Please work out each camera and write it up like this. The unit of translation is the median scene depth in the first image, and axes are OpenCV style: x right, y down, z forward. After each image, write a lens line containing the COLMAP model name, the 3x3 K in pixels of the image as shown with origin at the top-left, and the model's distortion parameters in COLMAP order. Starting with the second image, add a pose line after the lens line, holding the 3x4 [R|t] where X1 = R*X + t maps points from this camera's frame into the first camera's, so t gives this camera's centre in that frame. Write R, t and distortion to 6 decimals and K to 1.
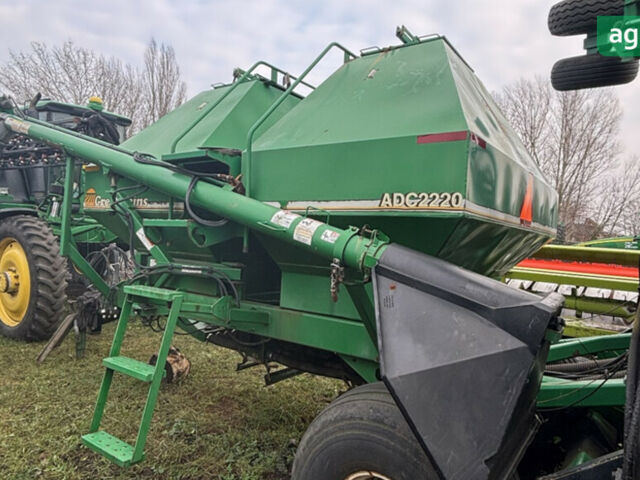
lens RADIAL K [[412.7, 0, 320.0], [0, 412.7, 240.0], [0, 0, 1]] dist [0.001400, -0.044236]
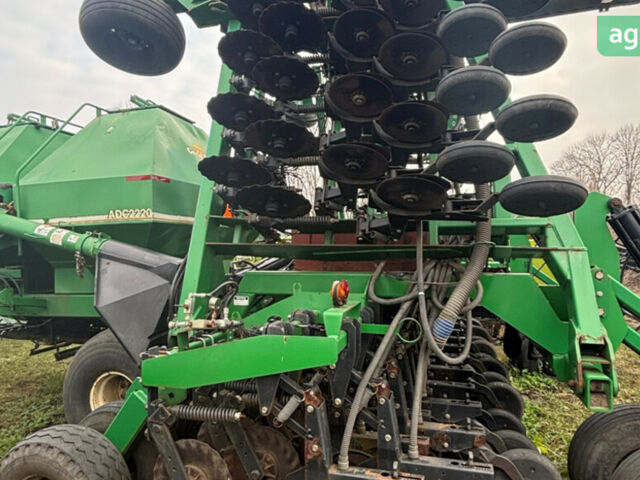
lens RADIAL K [[412.7, 0, 320.0], [0, 412.7, 240.0], [0, 0, 1]] dist [0.001400, -0.044236]
pose [[0.921073, -0.079698, 0.381147, 0.240258], [0.084018, 0.996450, 0.005323, 0.055113], [-0.380218, 0.027120, 0.924499, -0.699394]]
